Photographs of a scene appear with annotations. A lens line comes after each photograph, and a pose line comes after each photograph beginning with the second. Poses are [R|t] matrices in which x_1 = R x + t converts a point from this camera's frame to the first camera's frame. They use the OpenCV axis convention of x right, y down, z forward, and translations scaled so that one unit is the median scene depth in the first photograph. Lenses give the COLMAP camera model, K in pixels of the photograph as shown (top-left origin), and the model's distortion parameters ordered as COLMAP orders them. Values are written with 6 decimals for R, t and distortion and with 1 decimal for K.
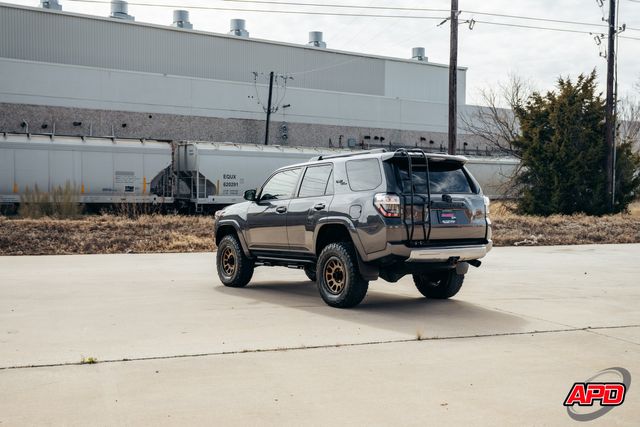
lens RADIAL K [[762.7, 0, 304.4], [0, 762.7, 213.6], [0, 0, 1]] dist [-0.003700, 0.005093]
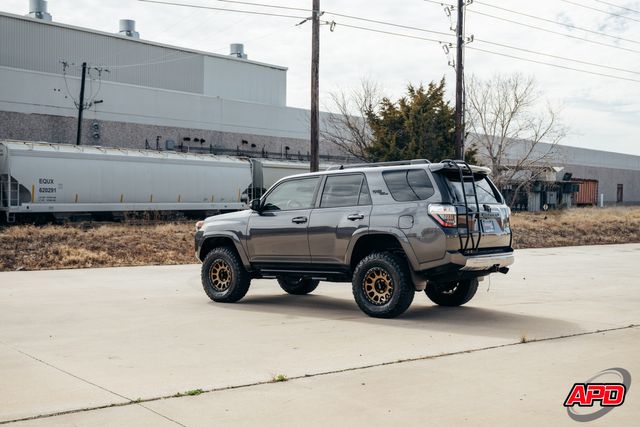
lens RADIAL K [[834.2, 0, 321.7], [0, 834.2, 218.7], [0, 0, 1]] dist [0.006073, 0.004761]
pose [[0.954664, -0.005994, 0.297624, -0.103383], [0.007039, 0.999972, -0.002438, -0.001305], [-0.297601, 0.004423, 0.954680, -0.005451]]
